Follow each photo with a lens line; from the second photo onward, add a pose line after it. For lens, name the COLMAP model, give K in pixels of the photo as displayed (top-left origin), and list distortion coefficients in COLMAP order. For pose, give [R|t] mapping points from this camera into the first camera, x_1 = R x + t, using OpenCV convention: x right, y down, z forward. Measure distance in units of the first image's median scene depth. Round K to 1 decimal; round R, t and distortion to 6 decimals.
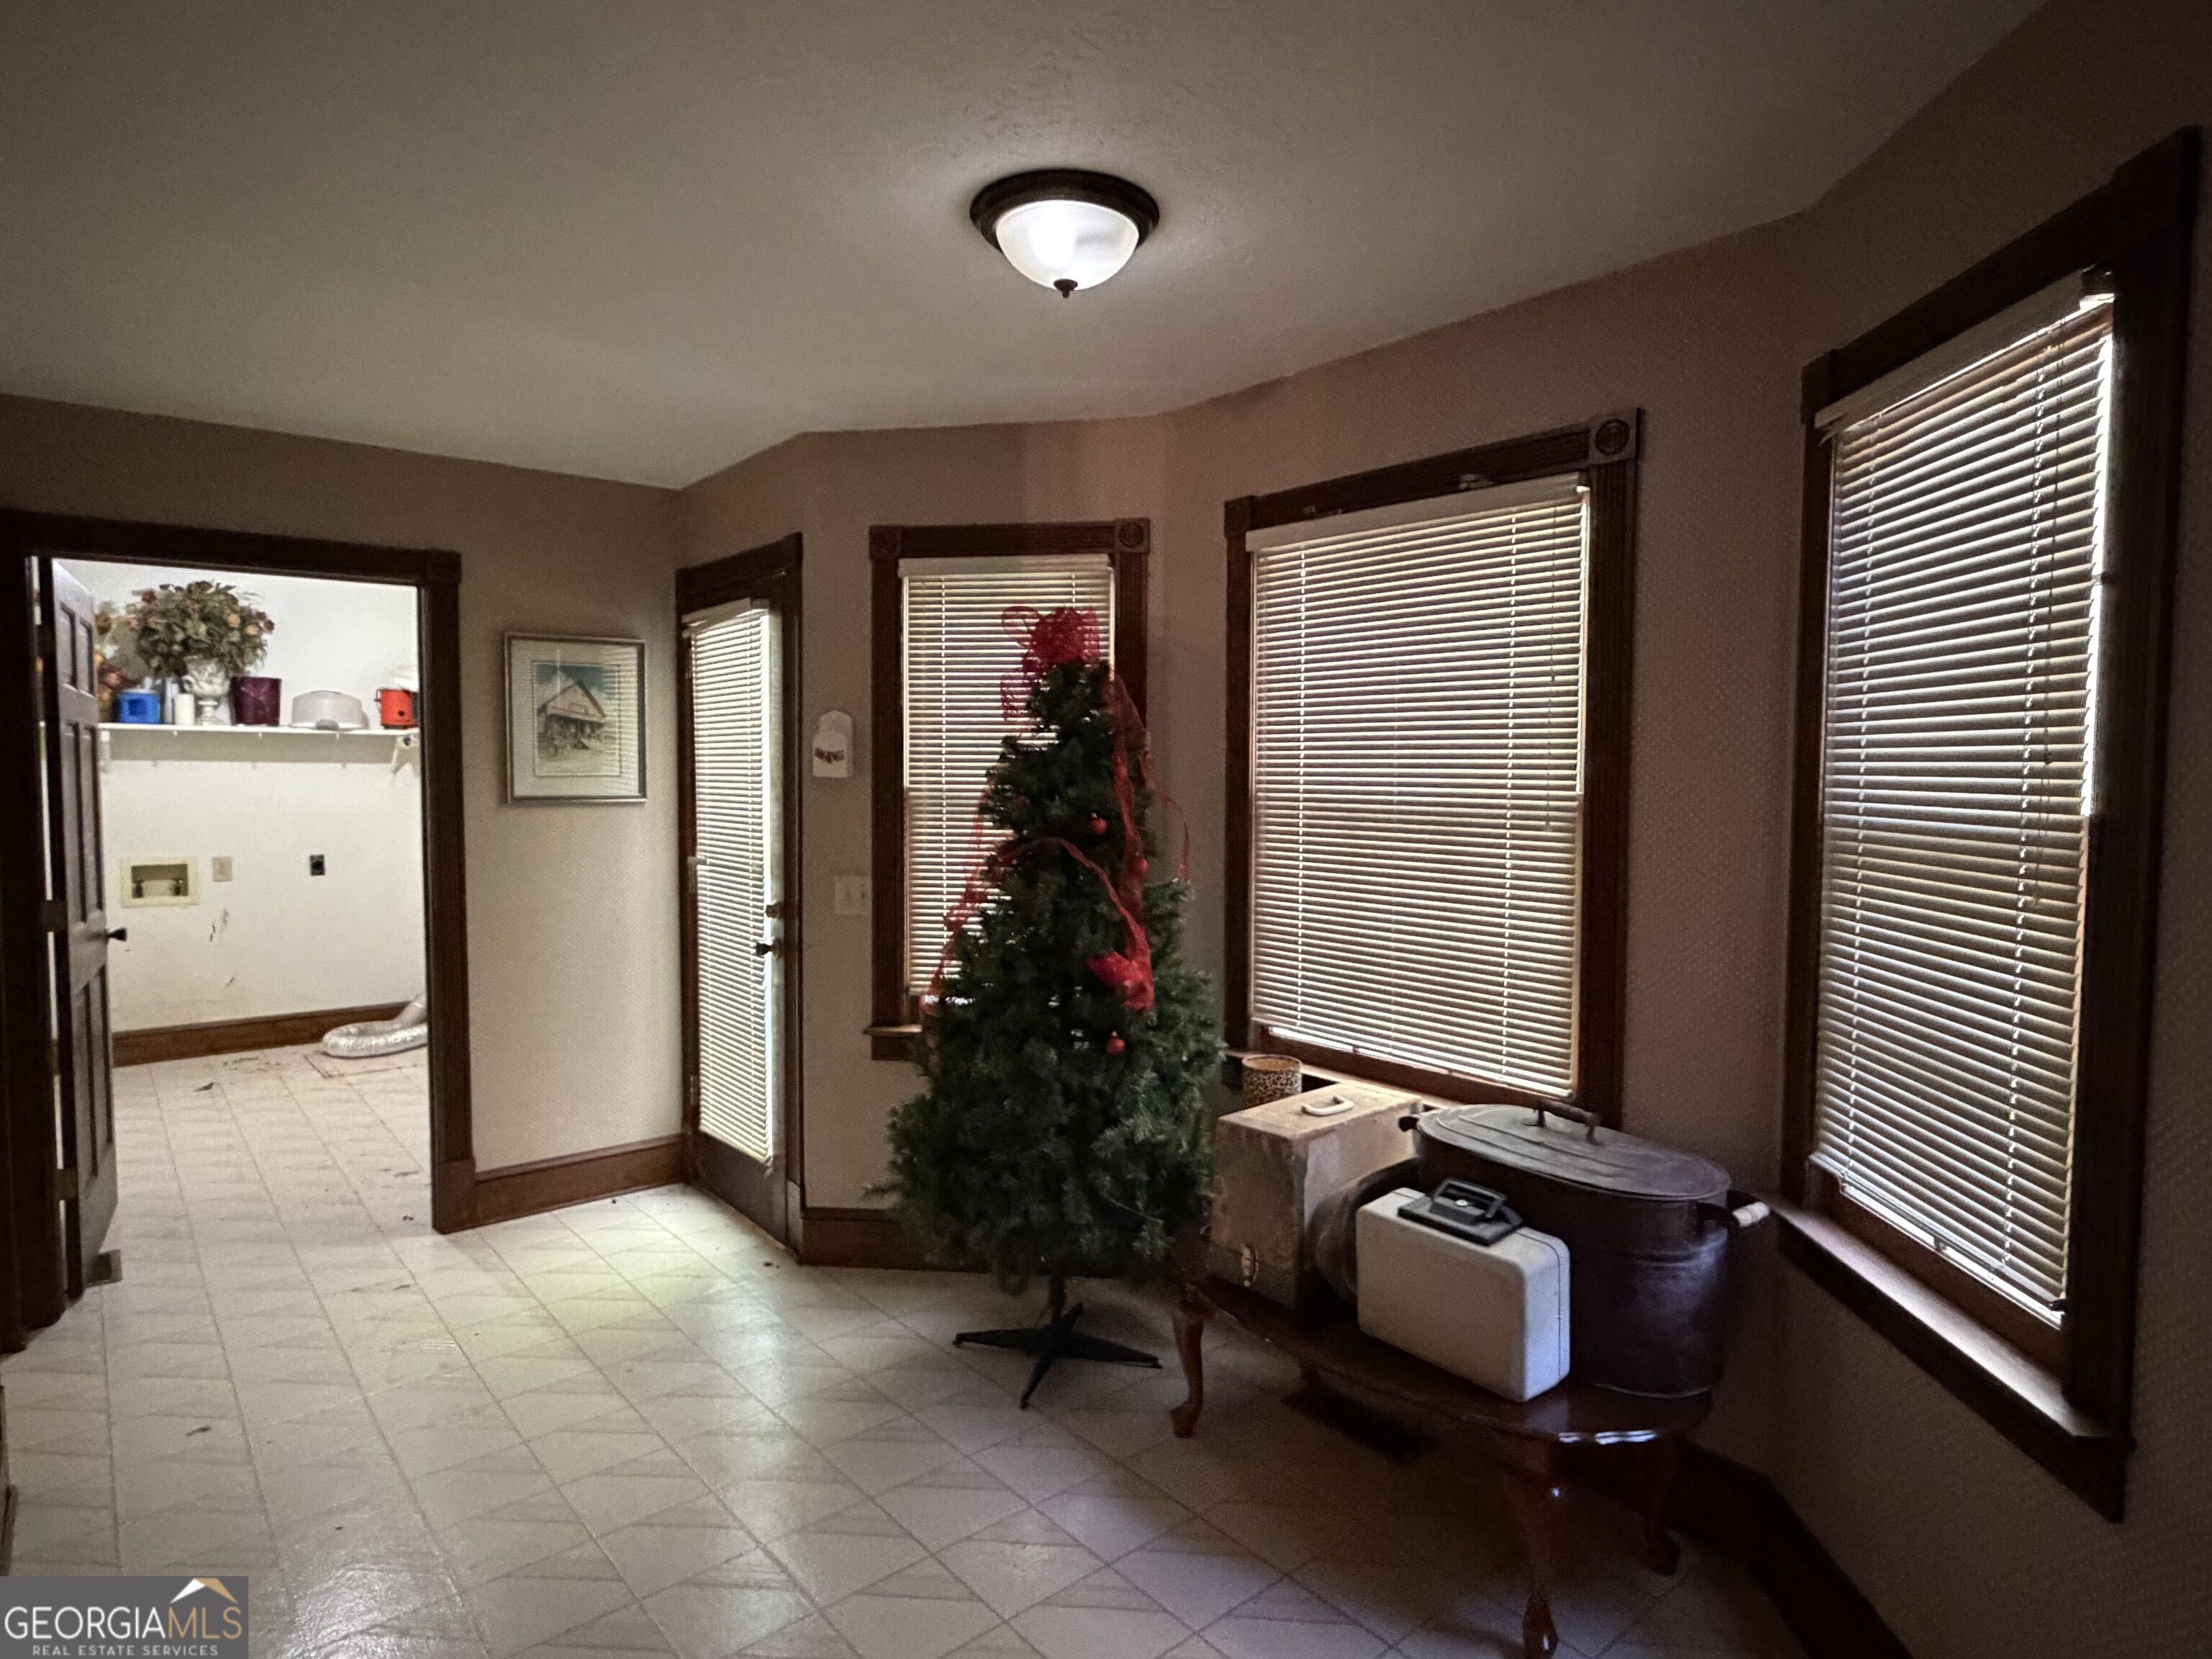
lens RADIAL K [[1230.8, 0, 1104.8], [0, 1230.8, 824.5], [0, 0, 1]] dist [-0.000233, 0.000891]
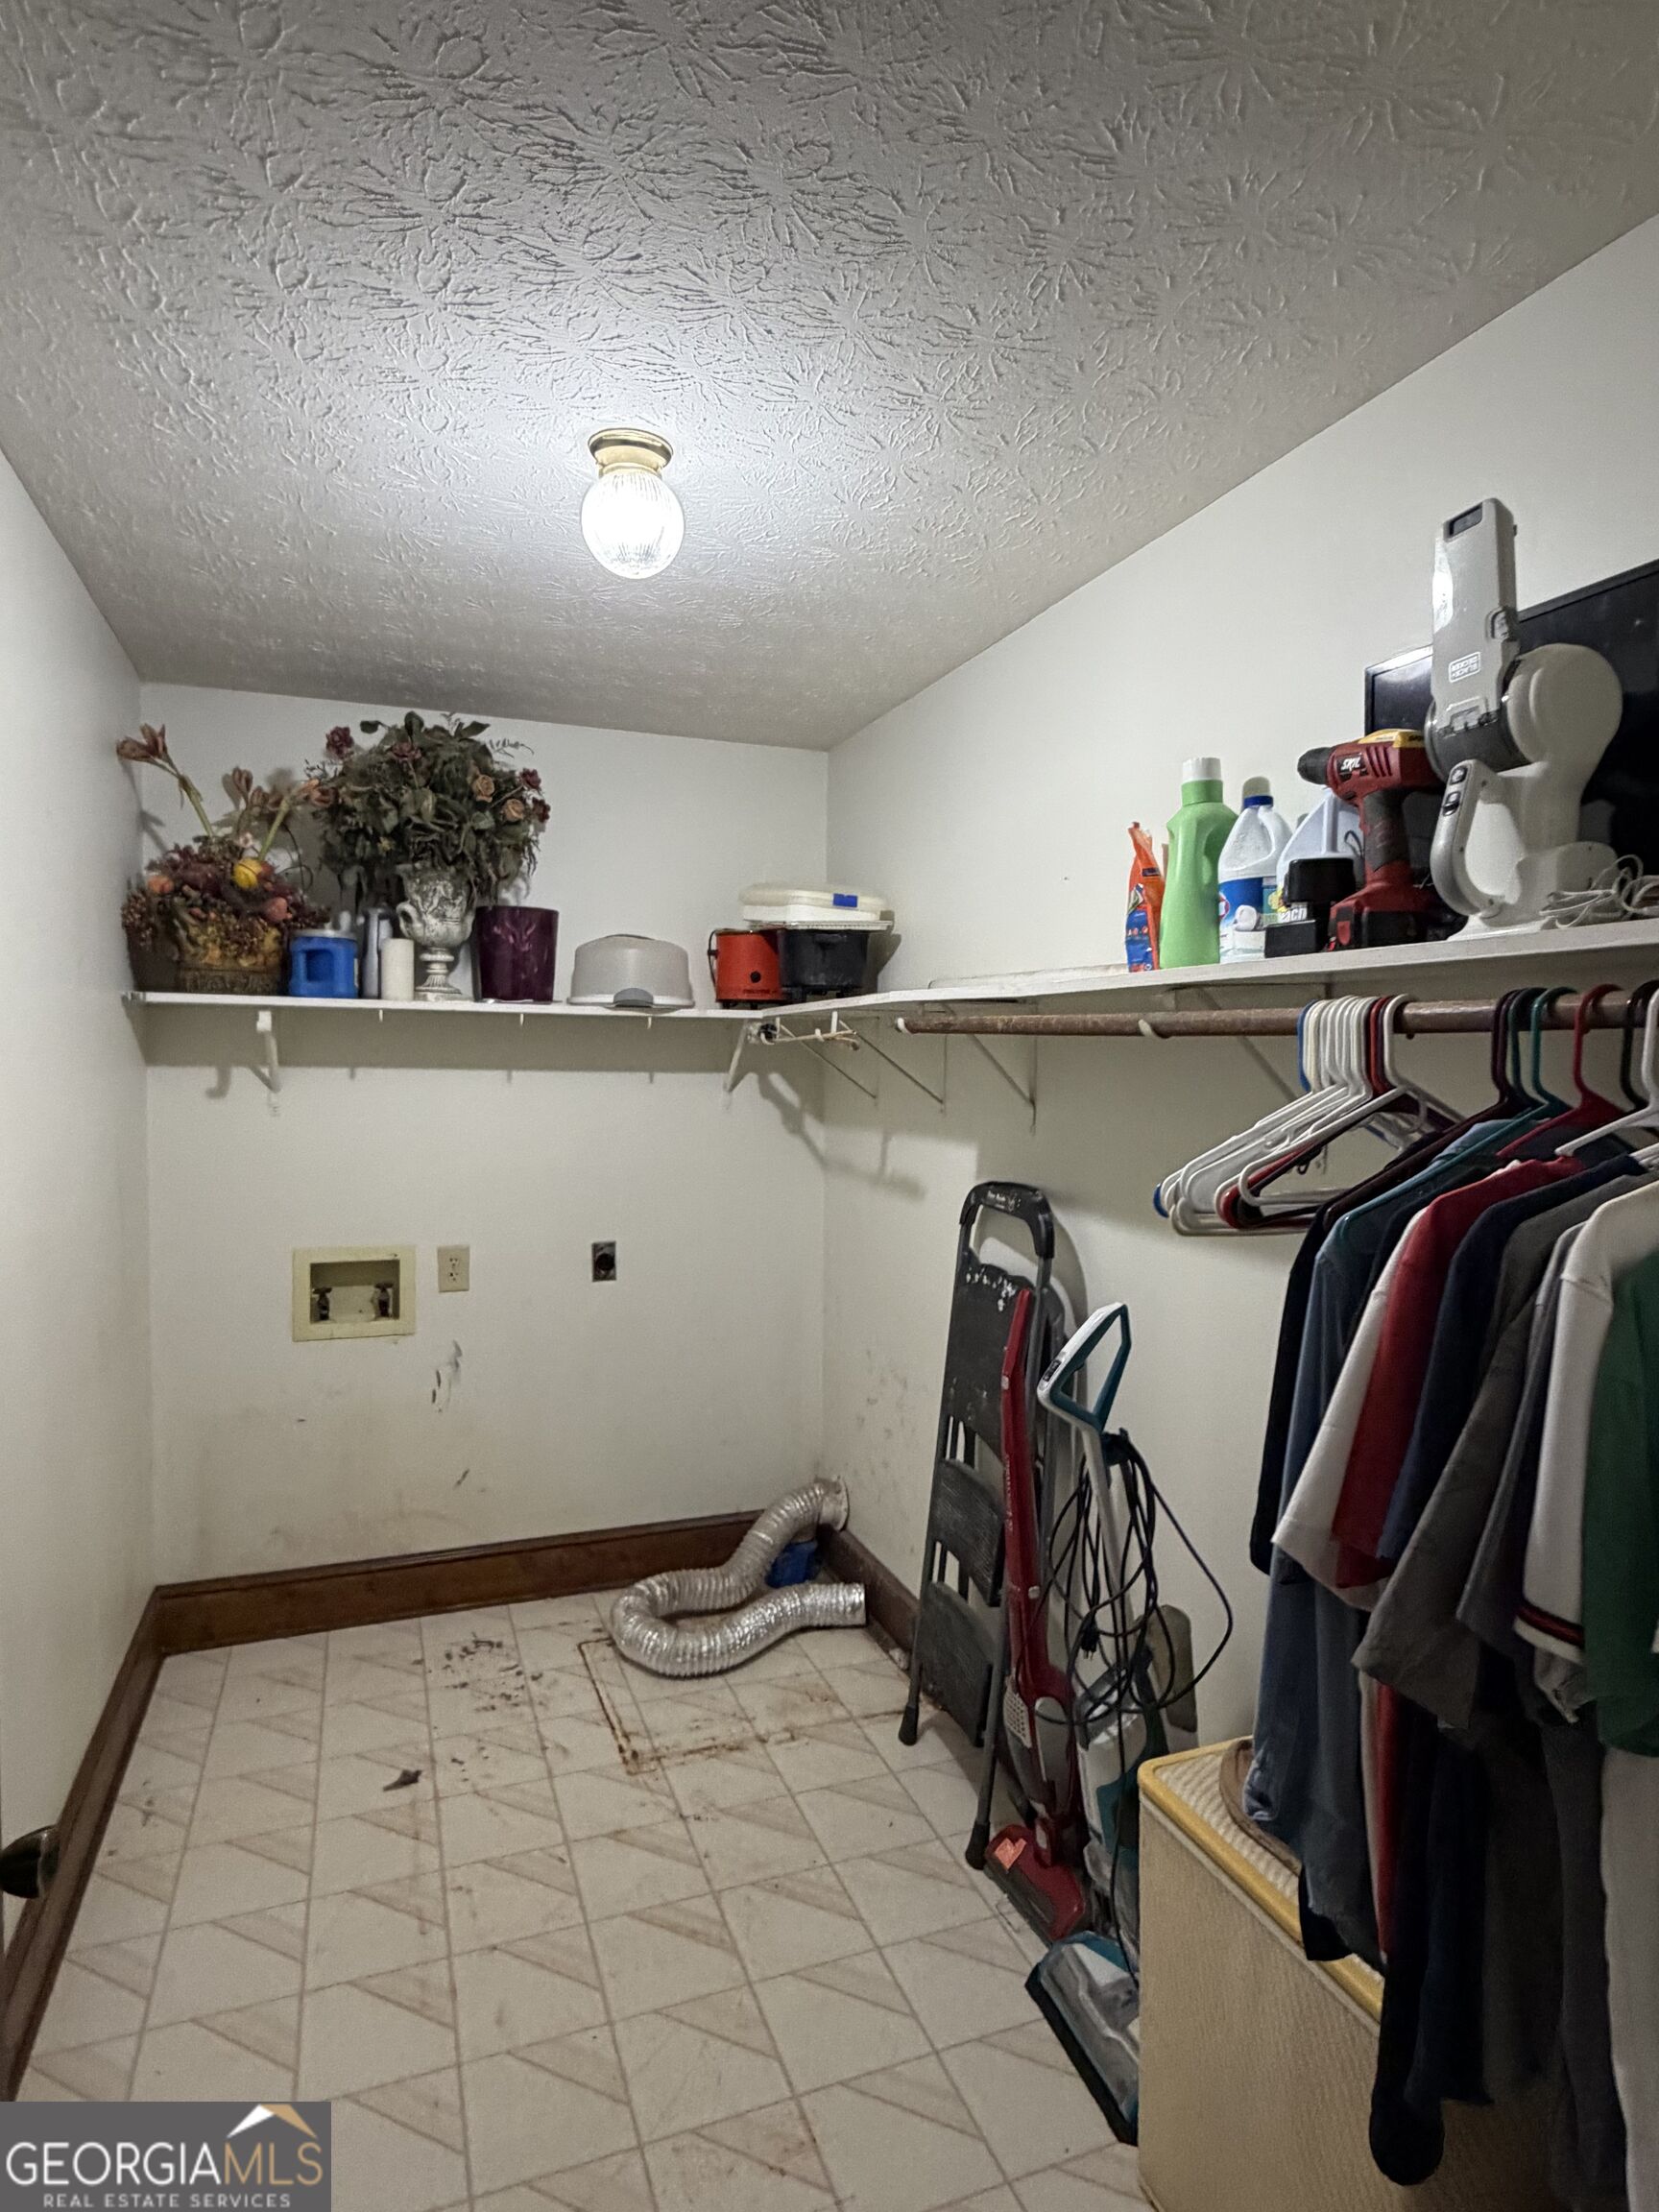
lens RADIAL K [[1230.8, 0, 830.4], [0, 1230.8, 1102.8], [0, 0, 1]] dist [-0.000233, 0.000891]
pose [[0.942892, 0.015794, -0.332725, -0.396114], [-0.020751, 0.999720, -0.011349, -0.034694], [0.332452, 0.017606, 0.942956, 0.563362]]
